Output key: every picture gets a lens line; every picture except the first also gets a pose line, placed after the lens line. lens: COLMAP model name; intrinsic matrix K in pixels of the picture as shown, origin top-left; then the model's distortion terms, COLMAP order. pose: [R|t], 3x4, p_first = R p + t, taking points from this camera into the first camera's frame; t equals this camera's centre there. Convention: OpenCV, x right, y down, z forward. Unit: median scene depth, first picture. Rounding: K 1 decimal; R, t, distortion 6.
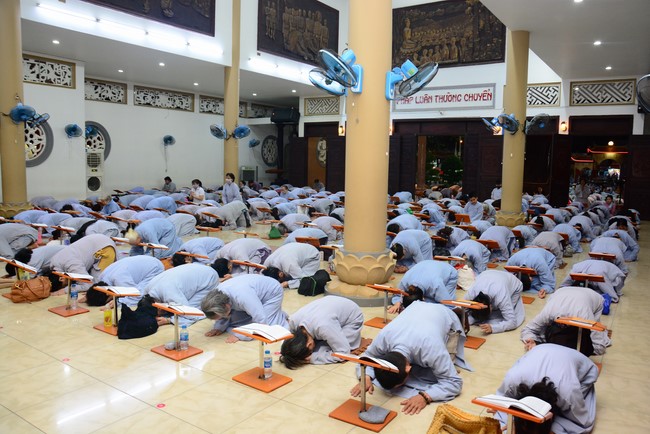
lens RADIAL K [[503.9, 0, 327.5], [0, 503.9, 219.3], [0, 0, 1]] dist [-0.130319, 0.088004]
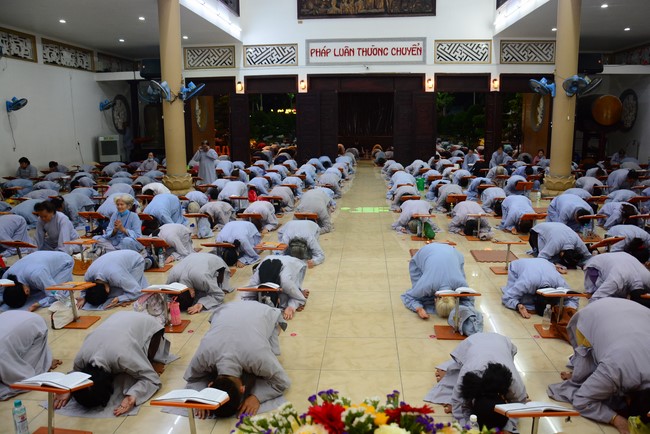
lens RADIAL K [[503.9, 0, 326.0], [0, 503.9, 212.8], [0, 0, 1]] dist [-0.130319, 0.088004]
pose [[0.875359, -0.114596, 0.469695, -0.338010], [0.078920, 0.992341, 0.095031, -0.048802], [-0.476988, -0.046118, 0.877699, 0.254972]]
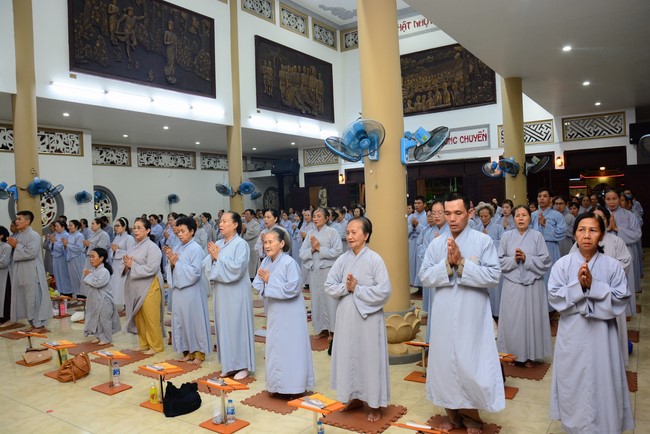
lens RADIAL K [[503.9, 0, 325.2], [0, 503.9, 217.6], [0, 0, 1]] dist [-0.130319, 0.088004]
pose [[0.997983, -0.063459, 0.001848, -0.015967], [0.063374, 0.994079, -0.088266, -0.013674], [0.003764, 0.088205, 0.996095, -0.013872]]
